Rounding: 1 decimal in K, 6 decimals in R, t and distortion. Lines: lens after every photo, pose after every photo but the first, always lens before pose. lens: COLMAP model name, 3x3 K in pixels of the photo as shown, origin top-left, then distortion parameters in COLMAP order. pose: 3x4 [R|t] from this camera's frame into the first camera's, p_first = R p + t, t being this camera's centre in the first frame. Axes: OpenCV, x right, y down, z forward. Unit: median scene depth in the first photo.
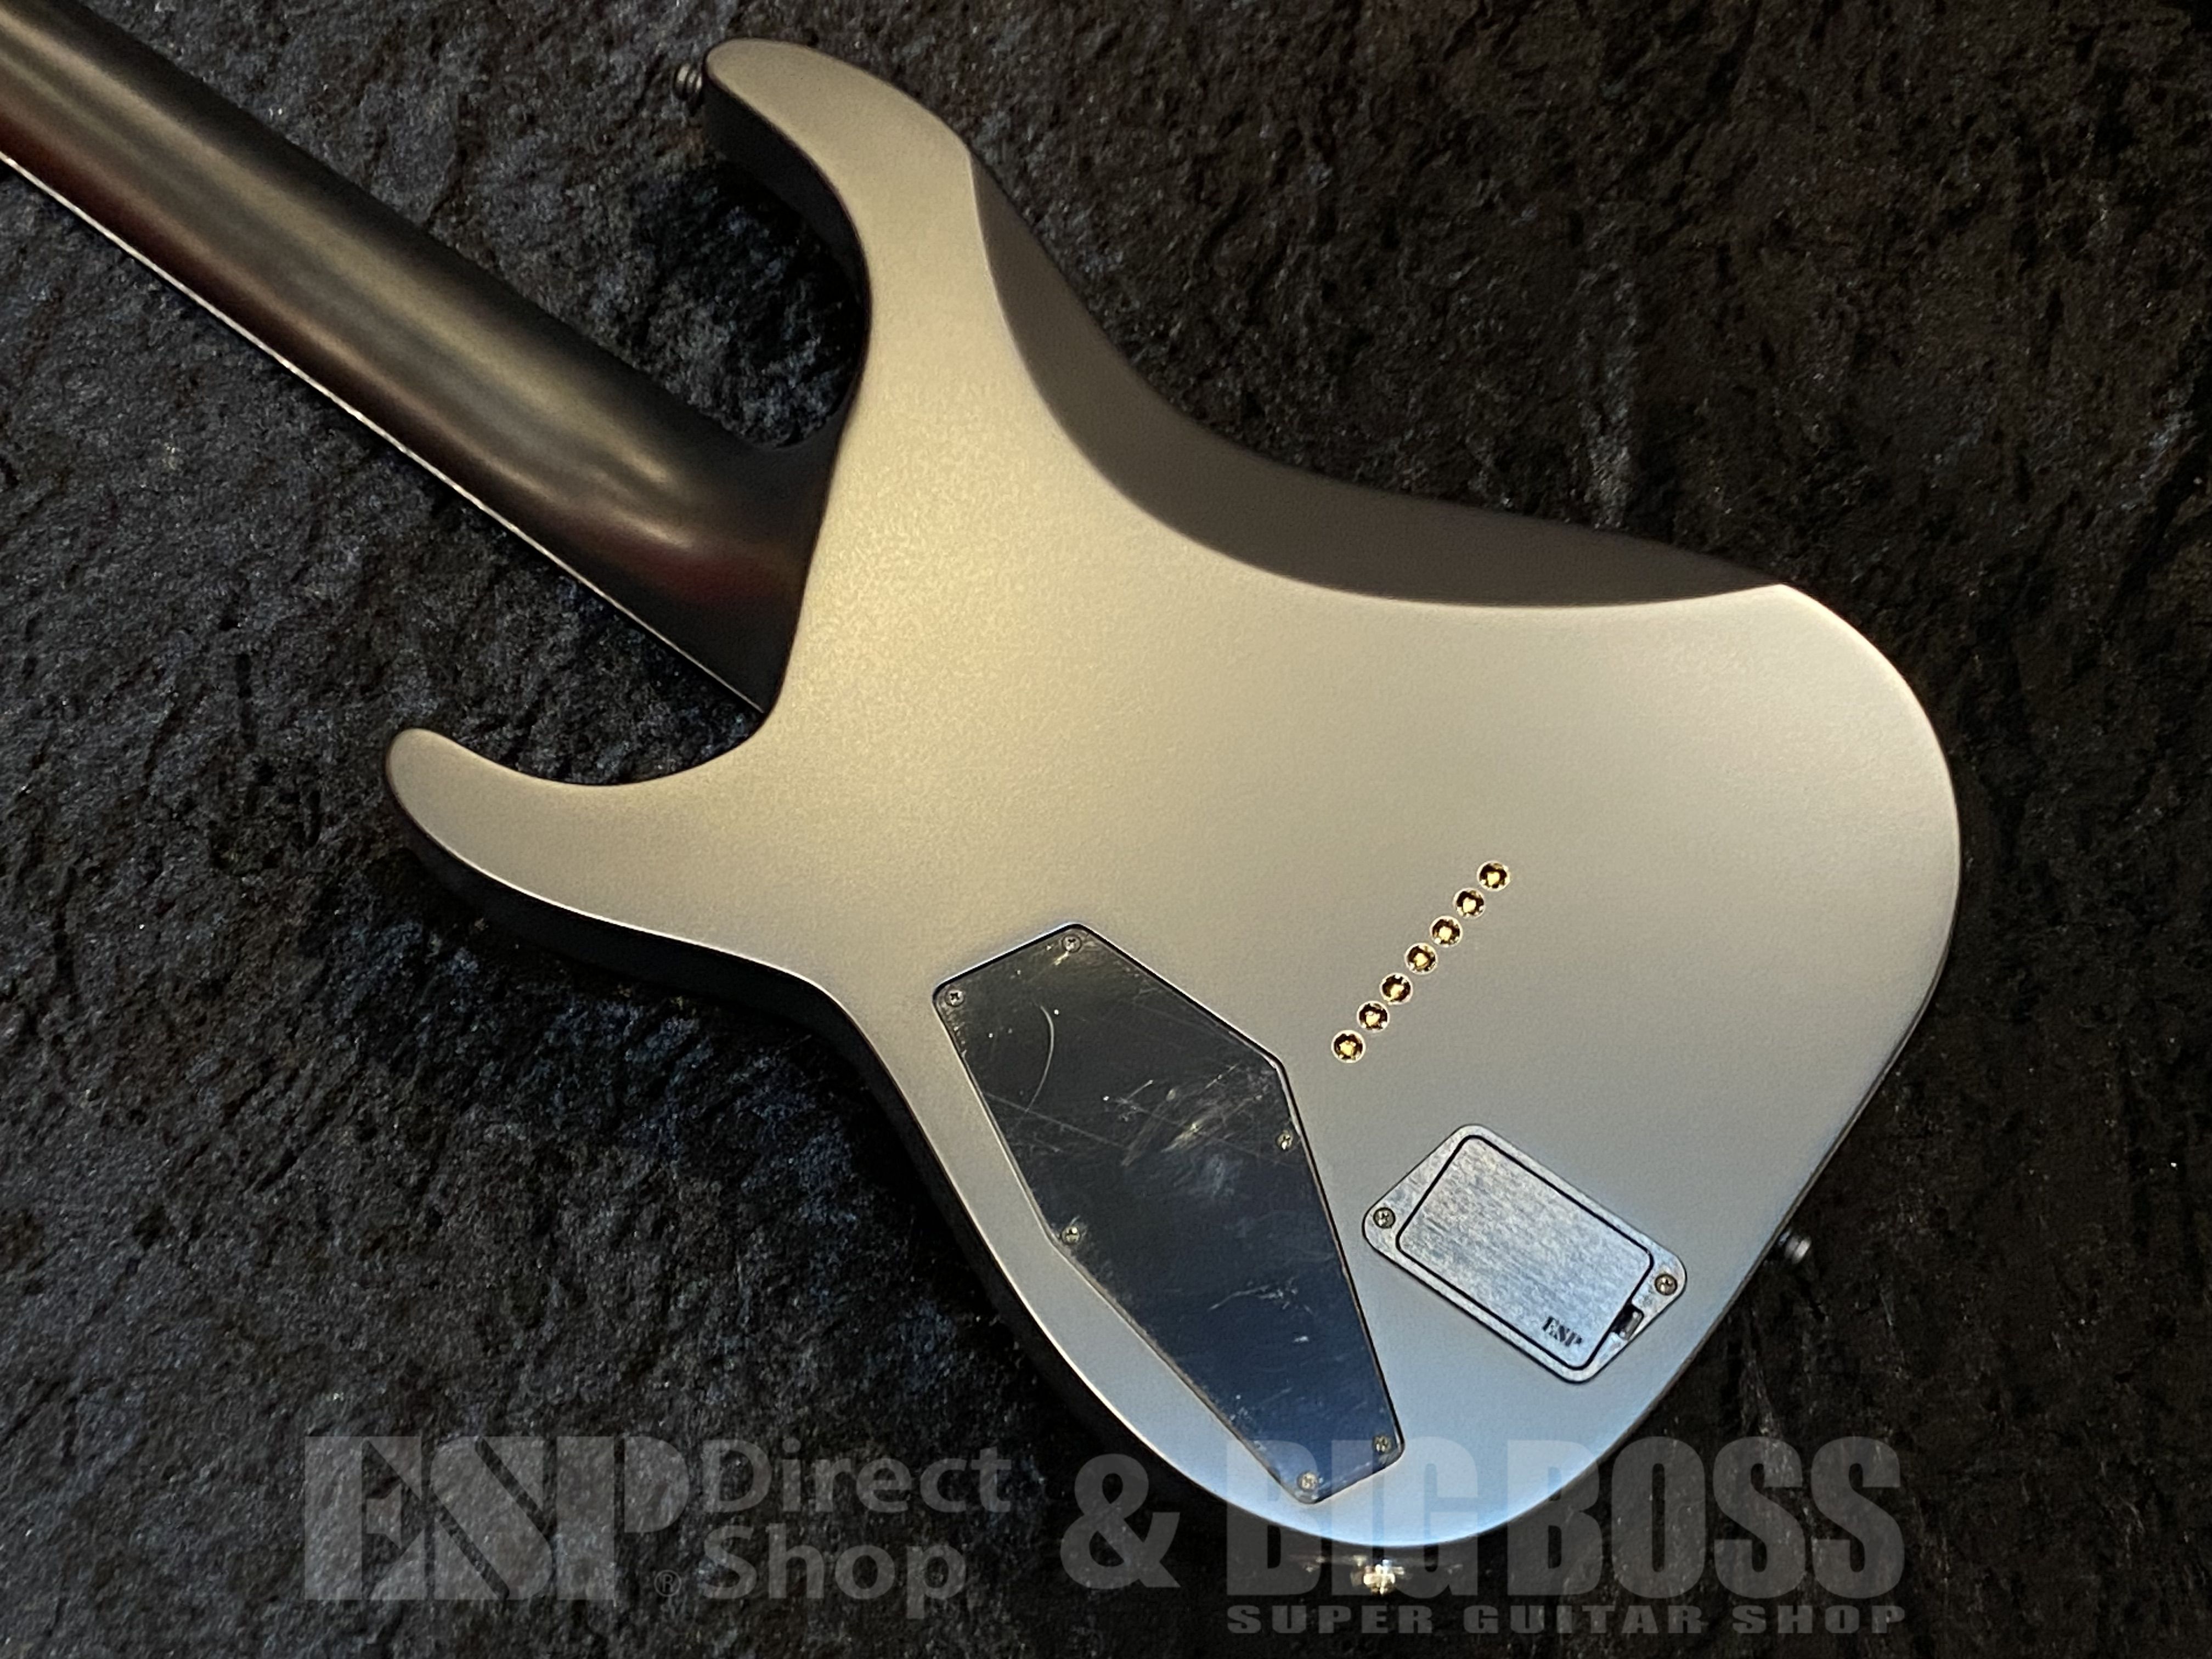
lens RADIAL K [[3621.3, 0, 1132.2], [0, 3621.3, 818.9], [0, 0, 1]] dist [0.237238, -0.854419]
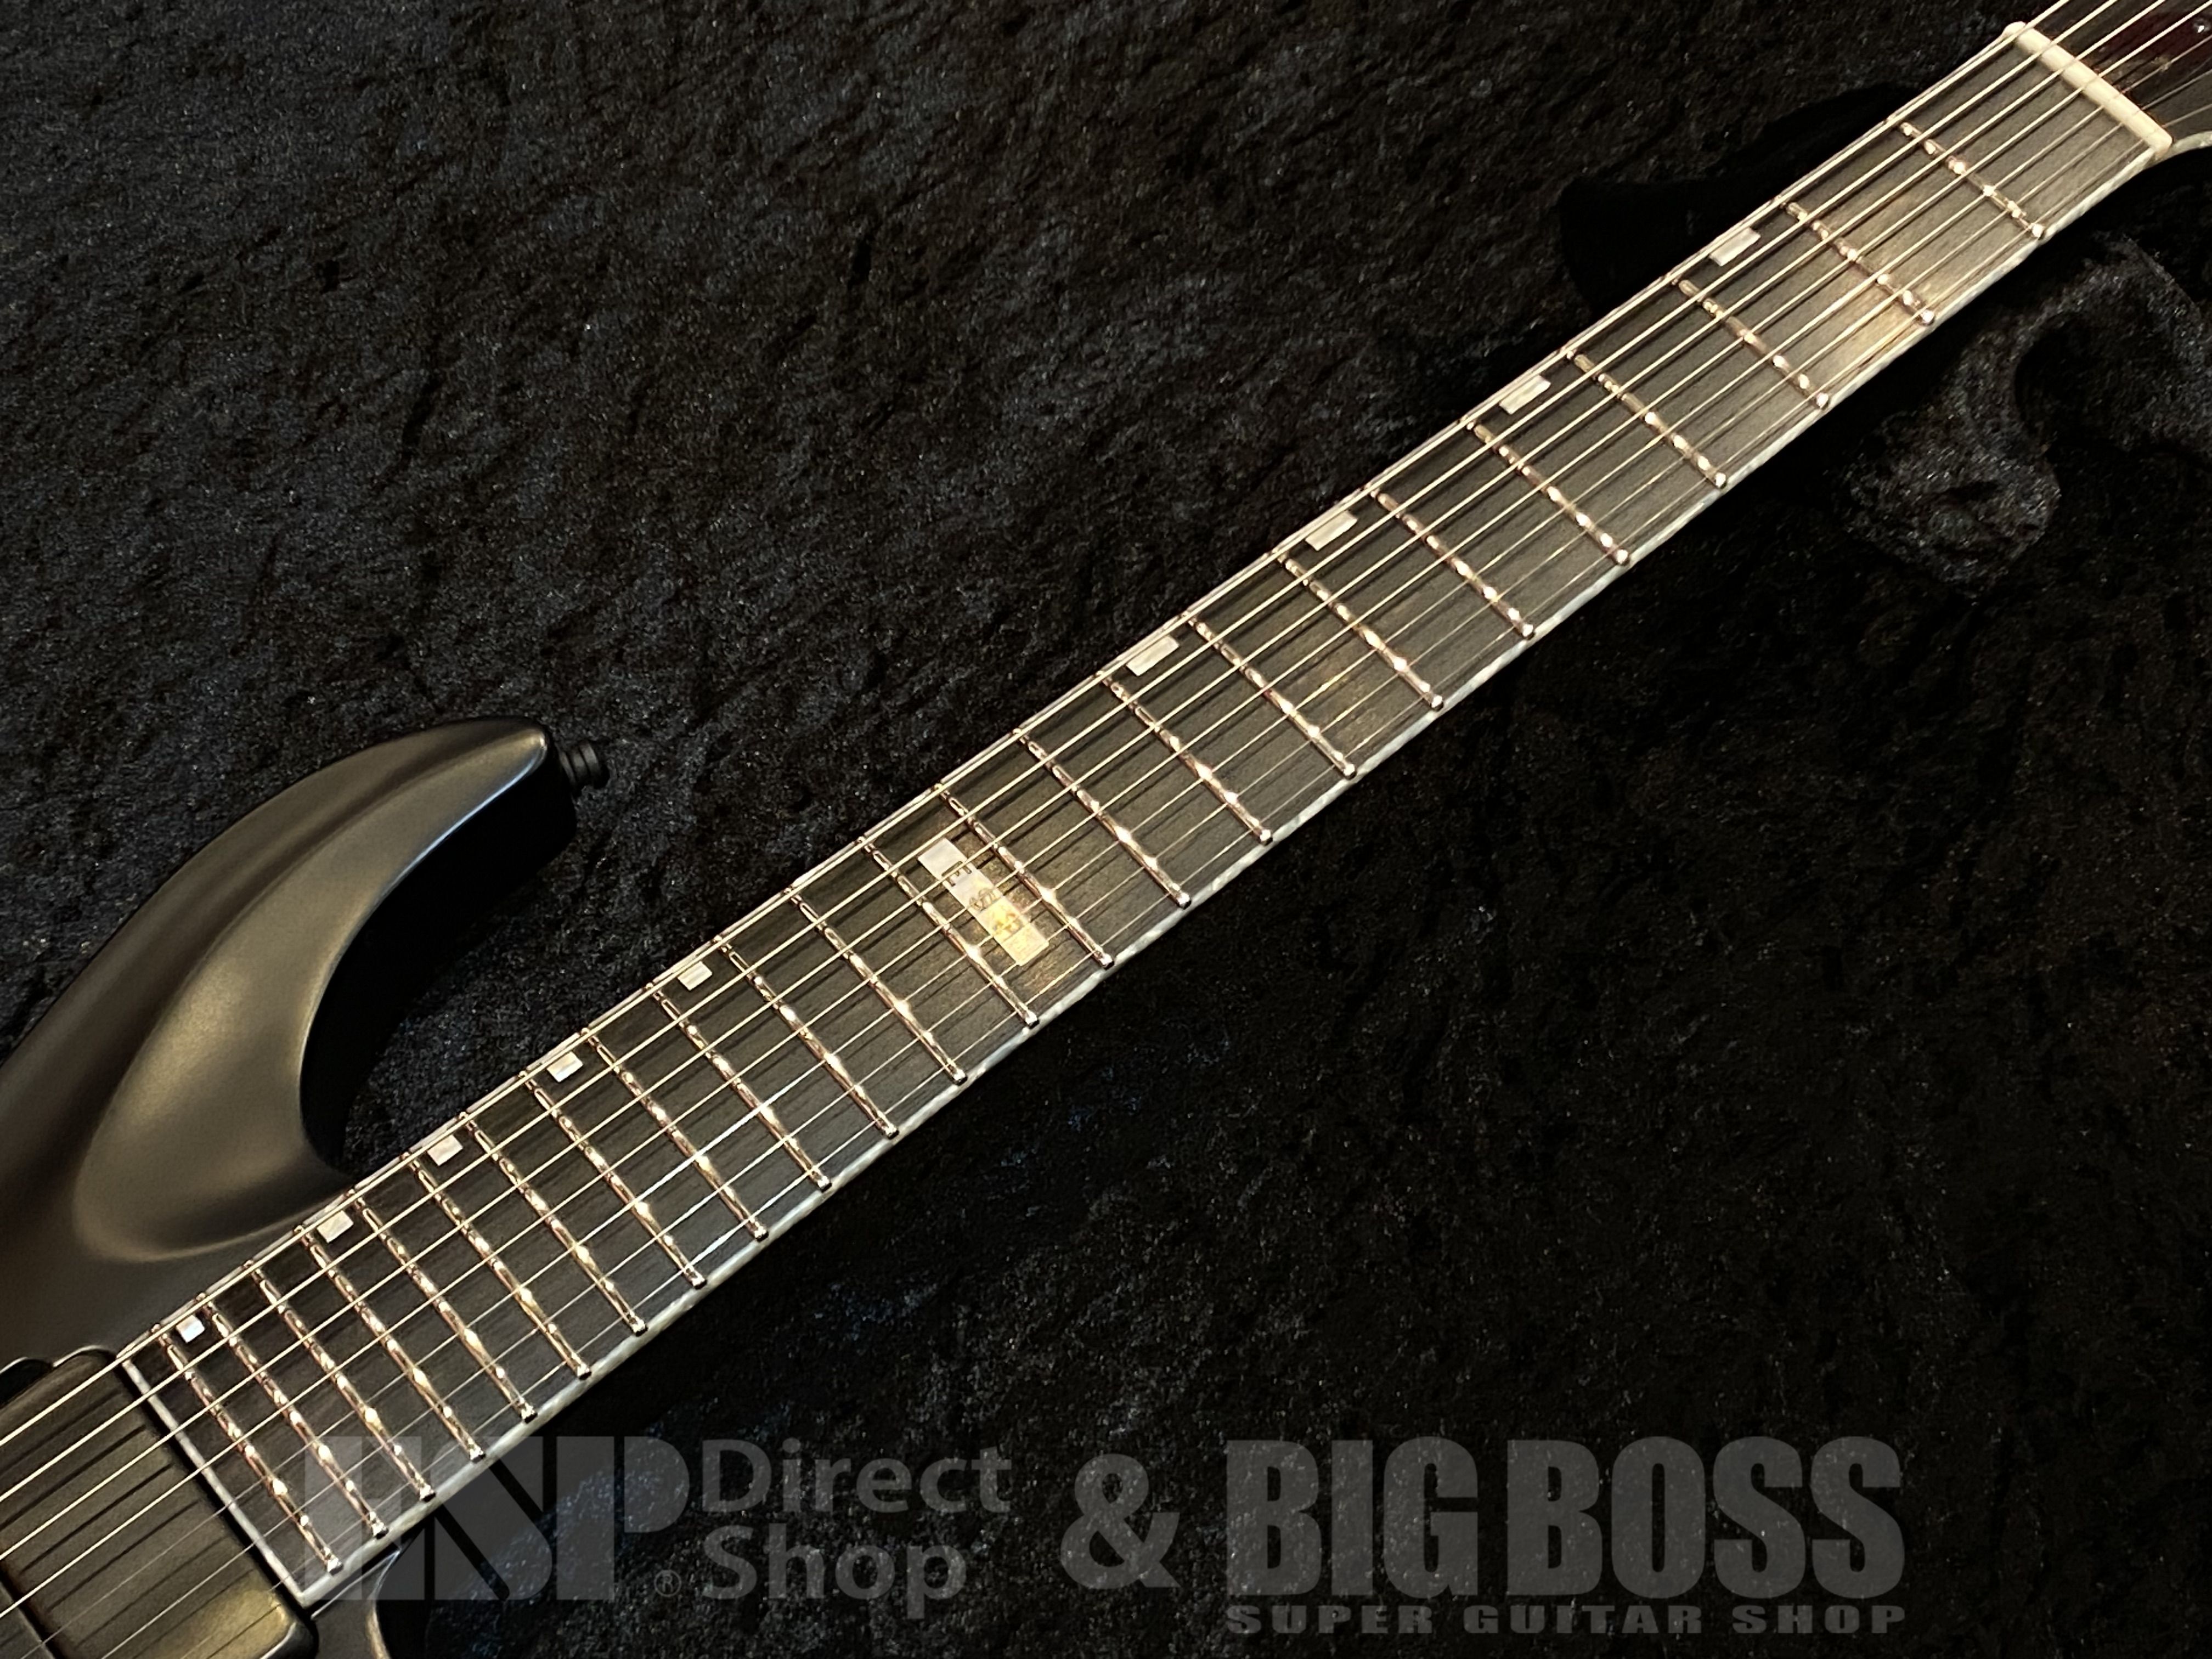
lens RADIAL K [[3621.3, 0, 1132.2], [0, 3621.3, 818.9], [0, 0, 1]] dist [0.237238, -0.854419]
pose [[0.997468, -0.070894, -0.005577, -0.015913], [0.068600, 0.979920, -0.187218, -0.062501], [0.018738, 0.186361, 0.982303, 0.260341]]
